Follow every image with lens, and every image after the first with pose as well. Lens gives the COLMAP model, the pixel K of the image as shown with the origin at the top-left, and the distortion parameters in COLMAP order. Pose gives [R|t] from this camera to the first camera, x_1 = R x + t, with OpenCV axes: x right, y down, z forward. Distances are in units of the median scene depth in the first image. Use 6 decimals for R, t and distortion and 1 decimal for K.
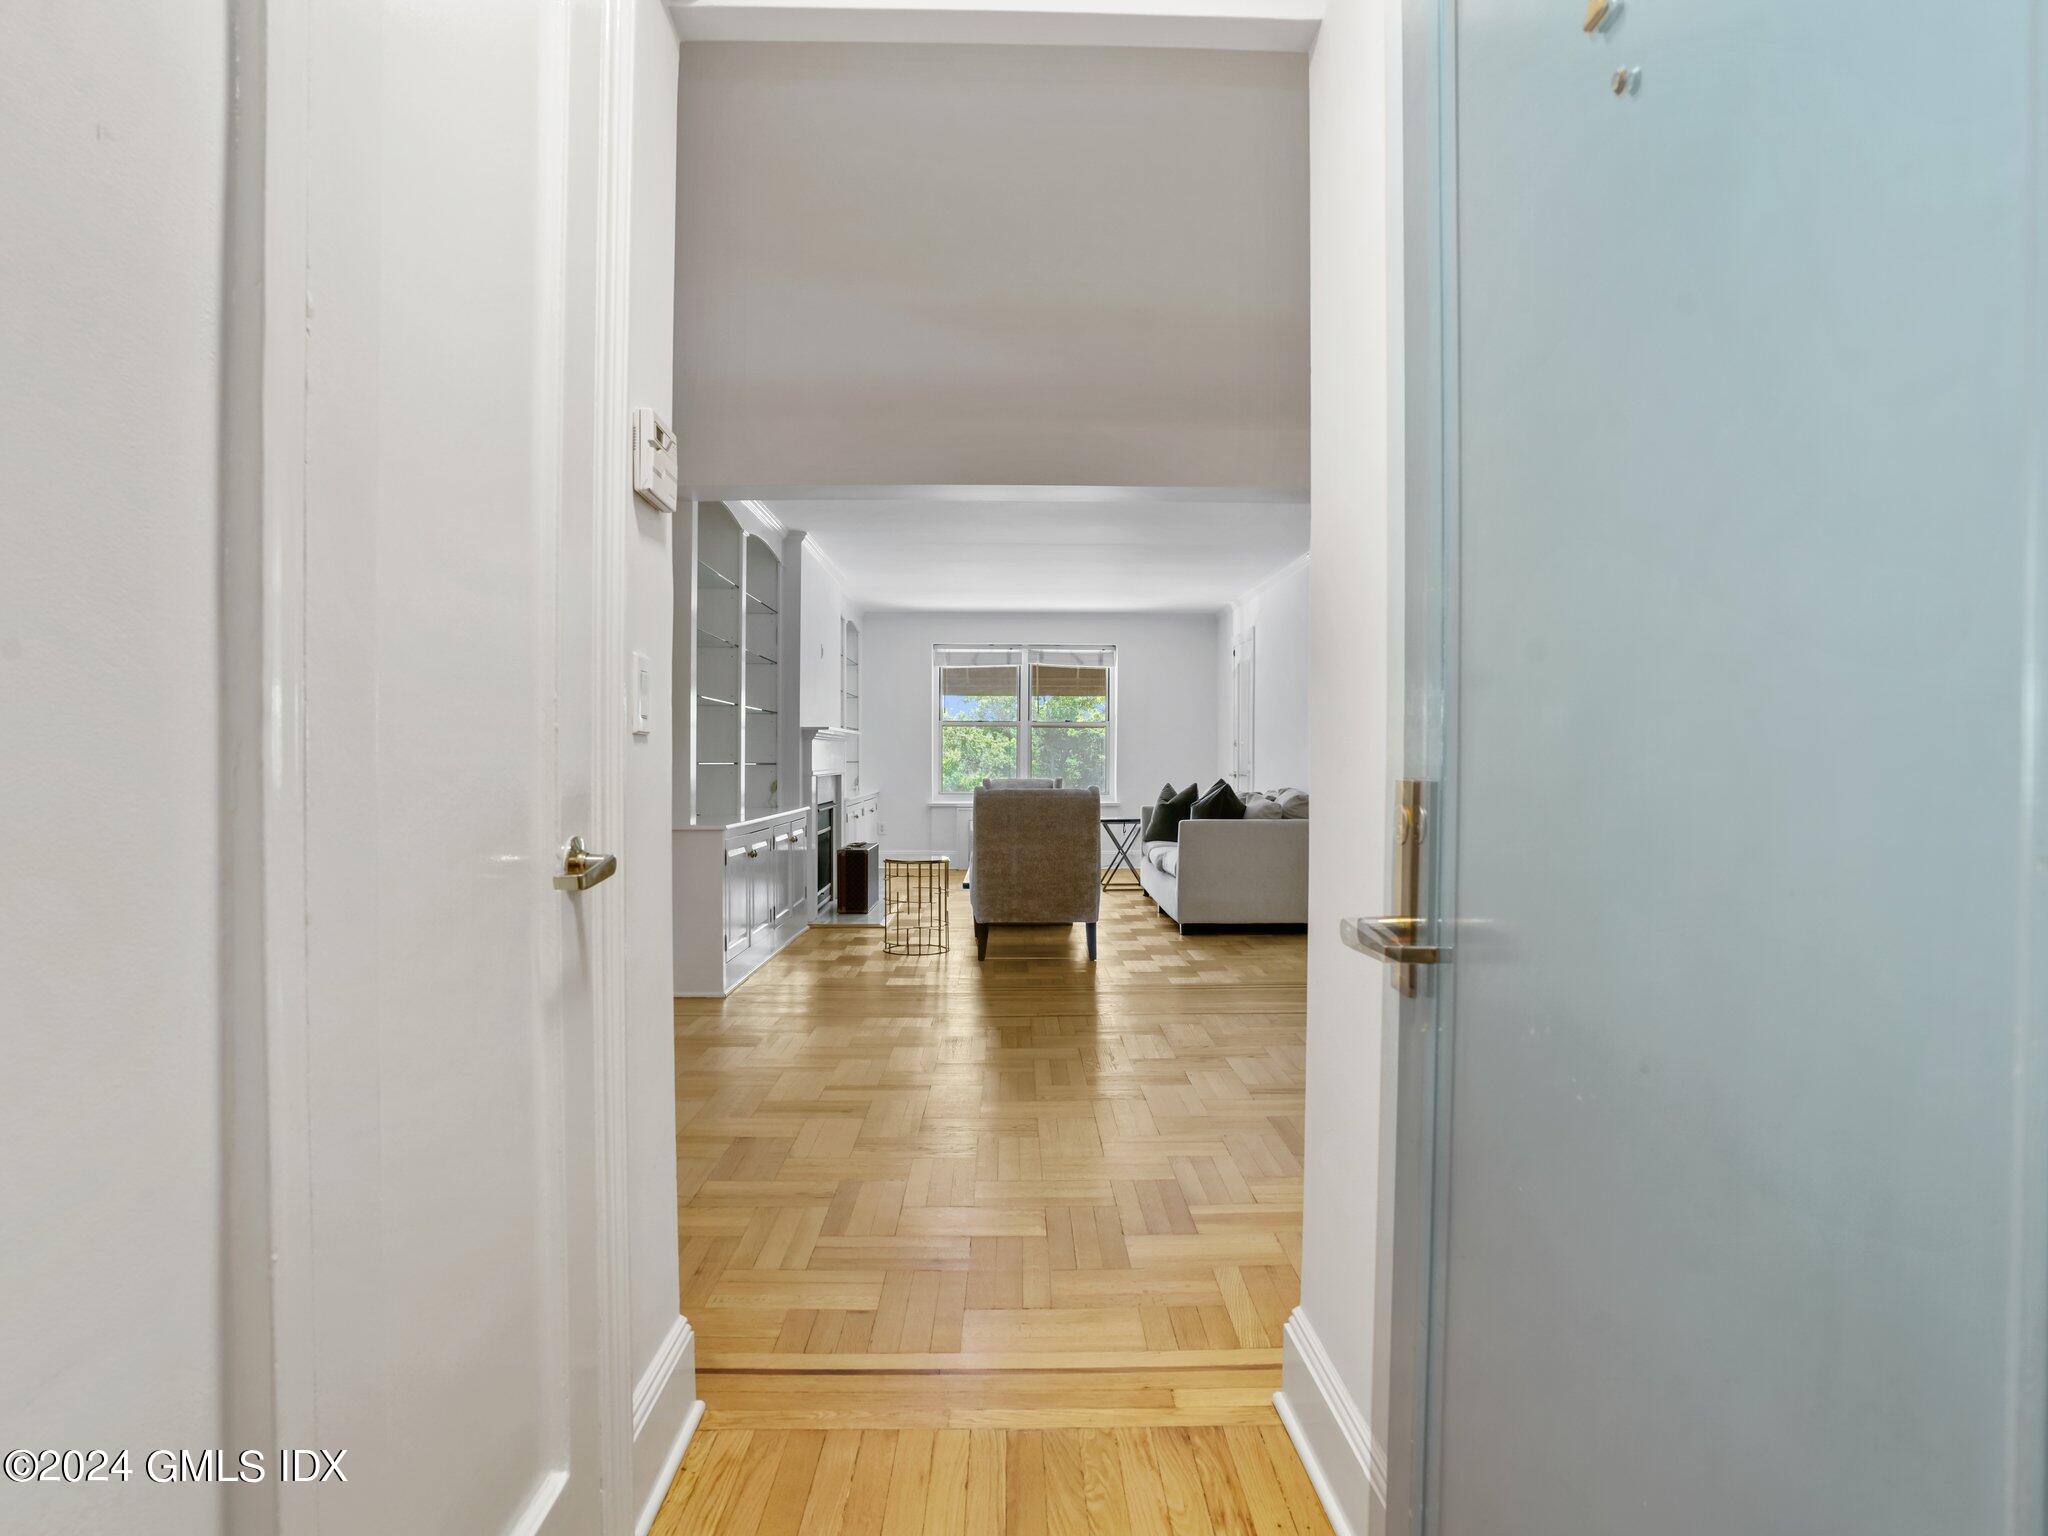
lens RADIAL K [[1171.8, 0, 1024.0], [0, 1171.8, 768.0], [0, 0, 1]] dist [-0.079922, 0.042393]
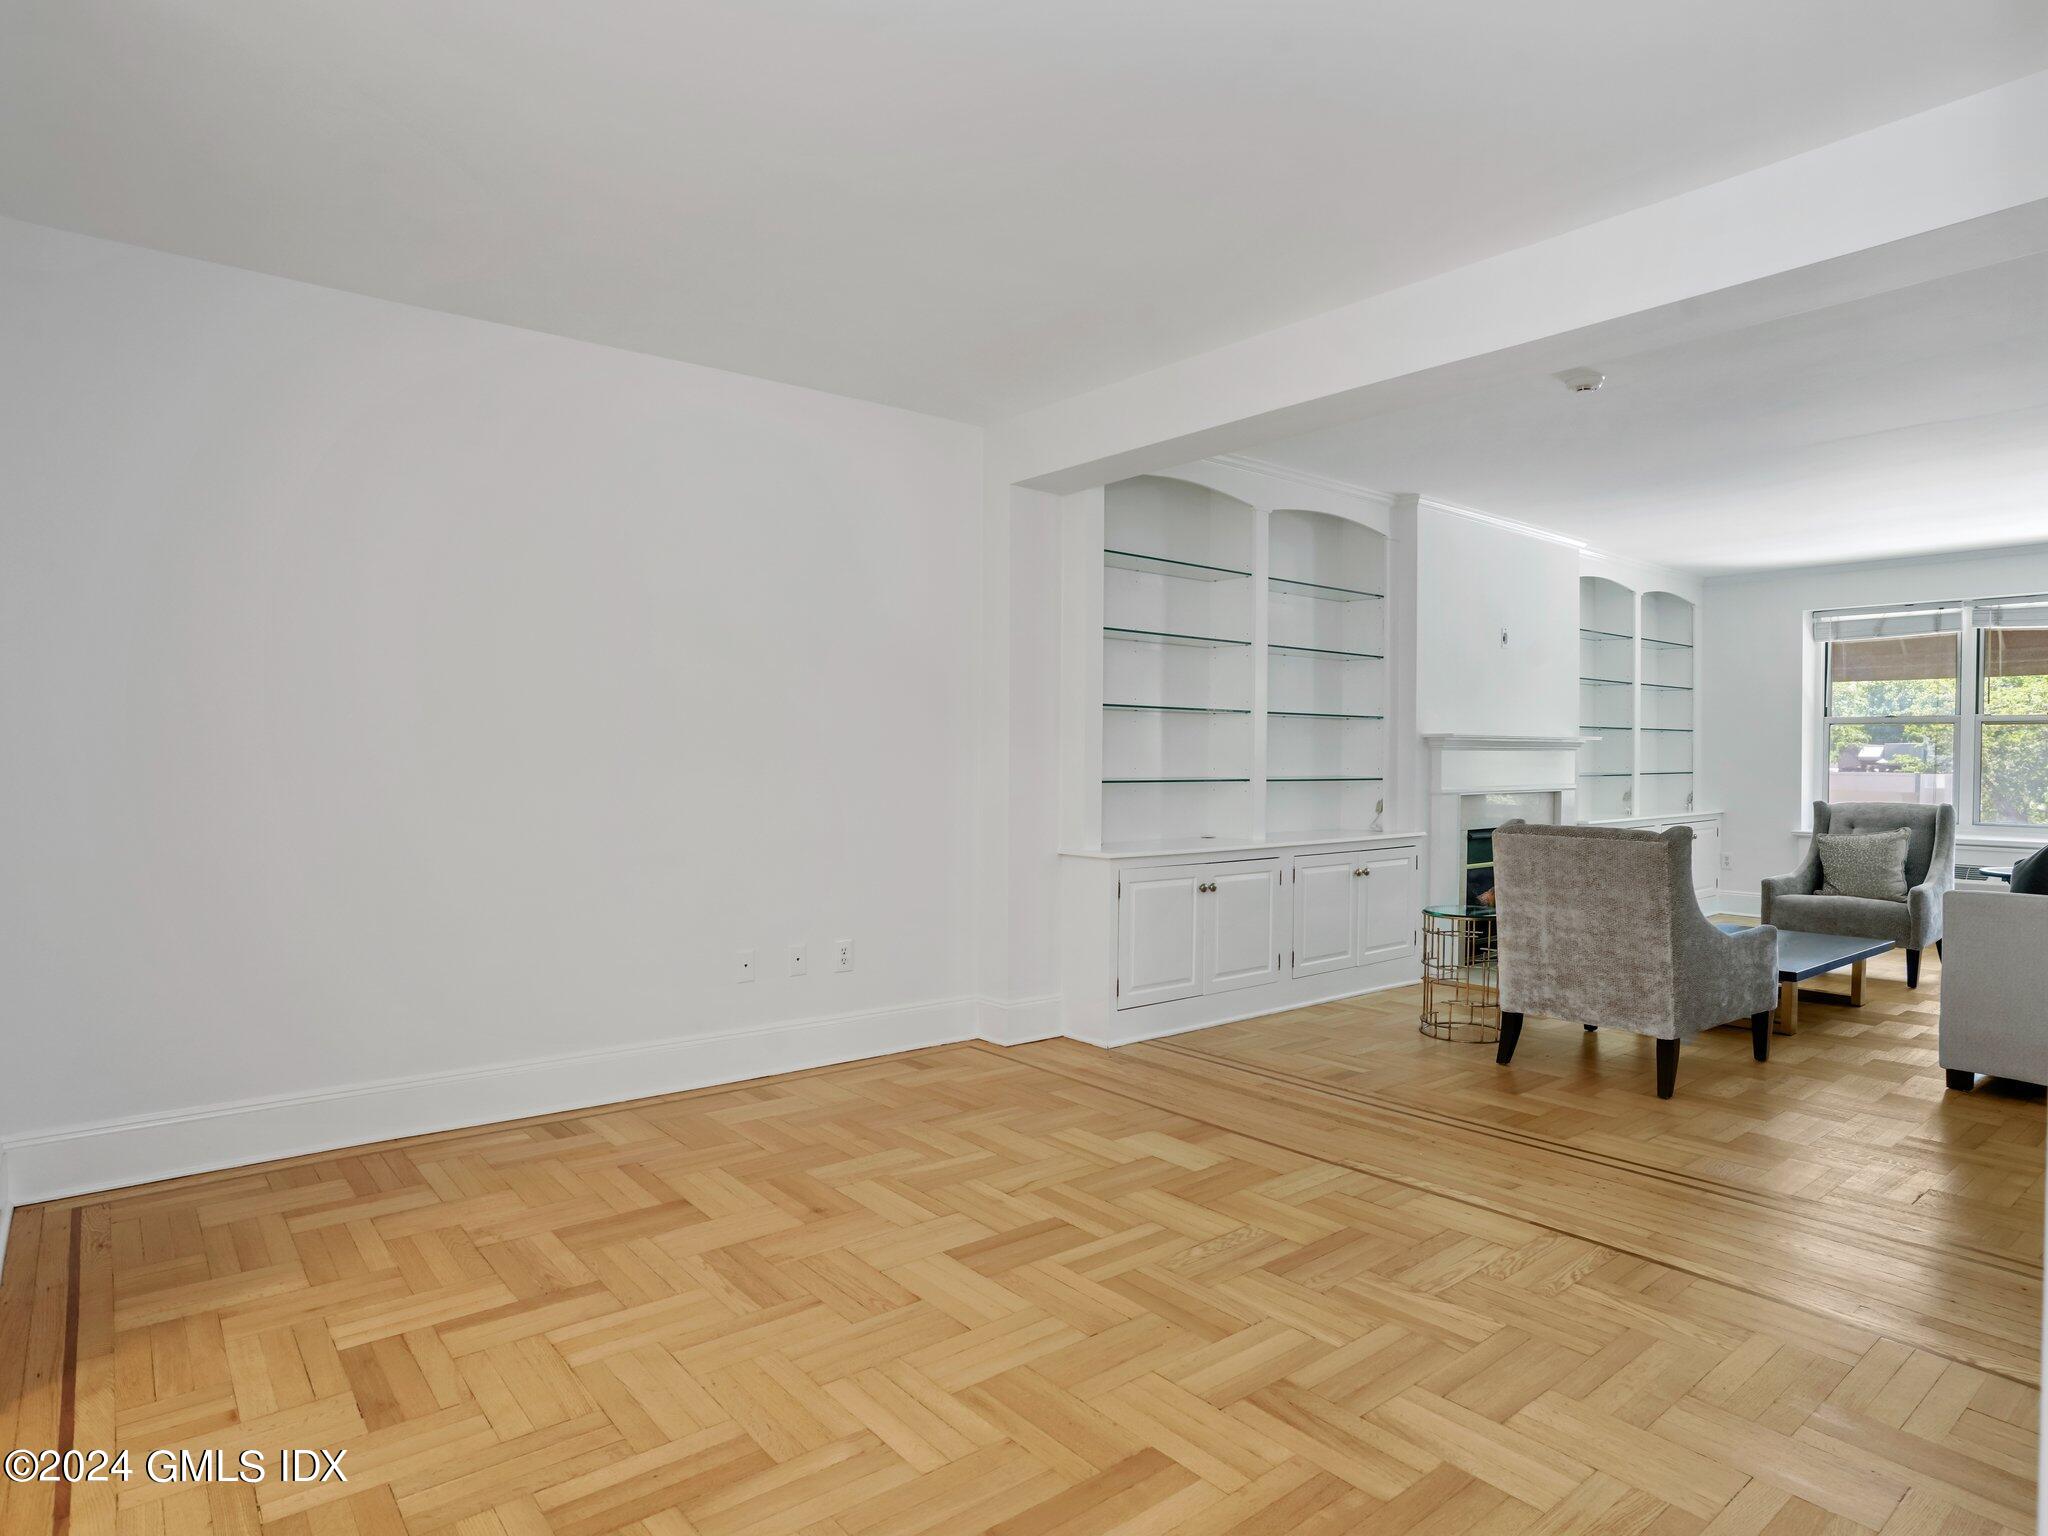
lens RADIAL K [[1171.8, 0, 1024.0], [0, 1171.8, 768.0], [0, 0, 1]] dist [-0.079922, 0.042393]
pose [[0.614026, 0.008623, -0.789238, 0.257382], [-0.007574, 0.999959, 0.005032, -0.012709], [0.789249, 0.002888, 0.614066, 0.260740]]
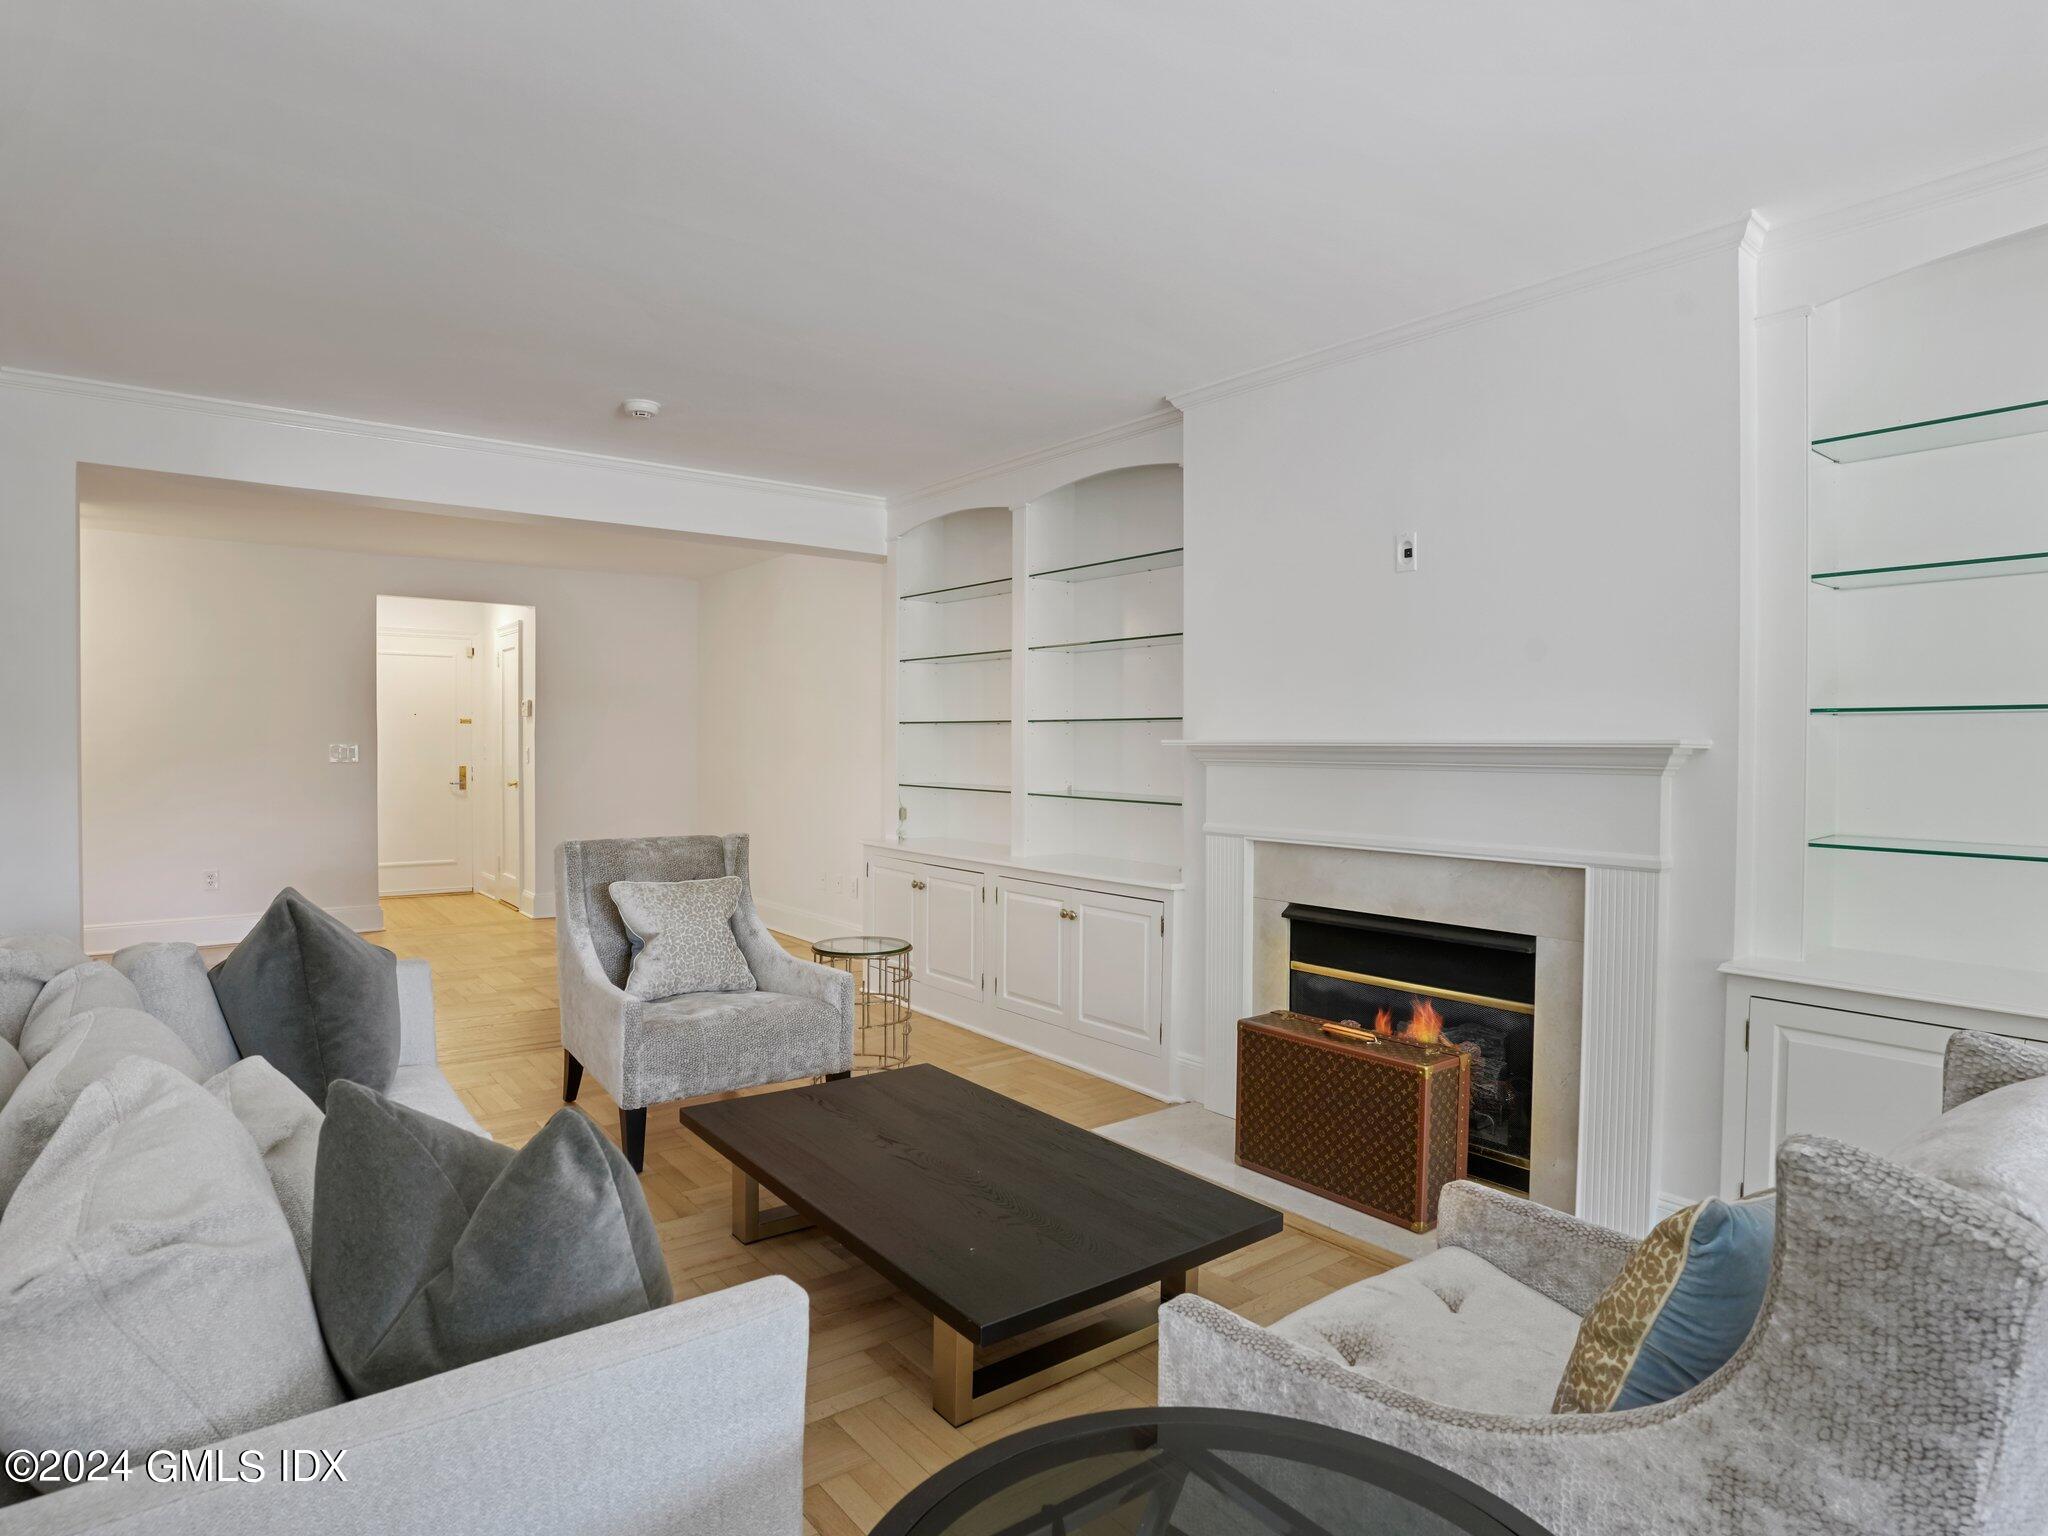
lens RADIAL K [[1147.6, 0, 1038.7], [0, 1147.6, 762.1], [0, 0, 1]] dist [-0.084737, 0.039272]
pose [[-0.796268, 0.009110, -0.604875, 0.177974], [-0.007856, 0.999647, 0.025398, -0.035791], [0.604893, 0.024975, -0.795915, 1.276555]]
